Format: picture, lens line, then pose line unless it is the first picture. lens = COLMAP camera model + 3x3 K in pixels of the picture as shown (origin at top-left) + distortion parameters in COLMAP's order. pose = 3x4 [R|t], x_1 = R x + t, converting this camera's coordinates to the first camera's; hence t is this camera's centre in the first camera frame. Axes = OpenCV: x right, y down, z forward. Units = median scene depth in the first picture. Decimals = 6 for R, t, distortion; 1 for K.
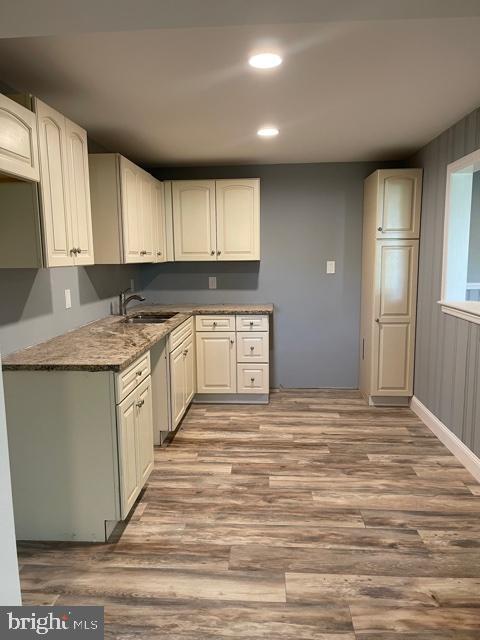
lens RADIAL K [[454.3, 0, 239.8], [0, 454.3, 320.1], [0, 0, 1]] dist [-0.001915, -0.000149]
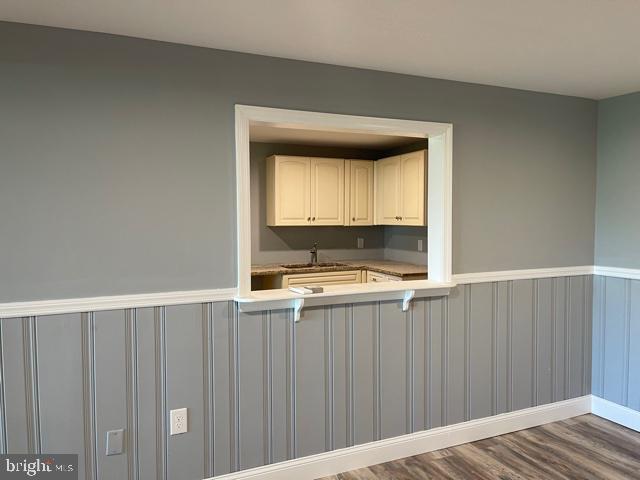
lens RADIAL K [[482.8, 0, 319.9], [0, 482.8, 240.9], [0, 0, 1]] dist [0.040420, -0.005549]
pose [[0.482223, 0.047804, -0.874743, 0.947319], [-0.128556, 0.991562, -0.016682, -0.049248], [0.866565, 0.120498, 0.484300, 0.266391]]
